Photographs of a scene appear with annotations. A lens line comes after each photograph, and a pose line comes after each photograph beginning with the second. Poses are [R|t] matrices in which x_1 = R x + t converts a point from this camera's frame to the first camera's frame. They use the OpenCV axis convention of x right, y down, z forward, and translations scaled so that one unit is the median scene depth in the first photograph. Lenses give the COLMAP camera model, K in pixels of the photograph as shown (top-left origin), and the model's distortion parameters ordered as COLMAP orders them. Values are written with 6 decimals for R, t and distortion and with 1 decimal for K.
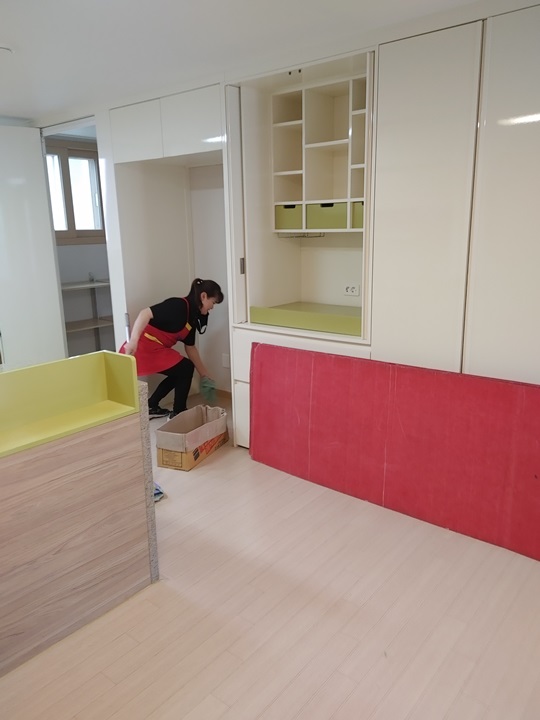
lens RADIAL K [[559.0, 0, 270.0], [0, 559.0, 360.0], [0, 0, 1]] dist [0.080090, -0.123340]
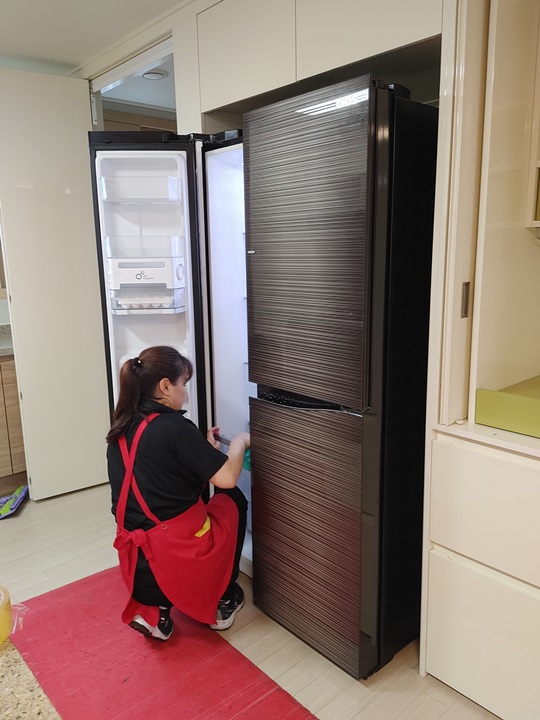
lens RADIAL K [[559.0, 0, 270.0], [0, 559.0, 360.0], [0, 0, 1]] dist [0.080090, -0.123340]
pose [[0.990445, 0.023863, -0.135826, -0.137636], [-0.028377, 0.999104, -0.031392, -0.098954], [0.134955, 0.034946, 0.990235, 0.521574]]
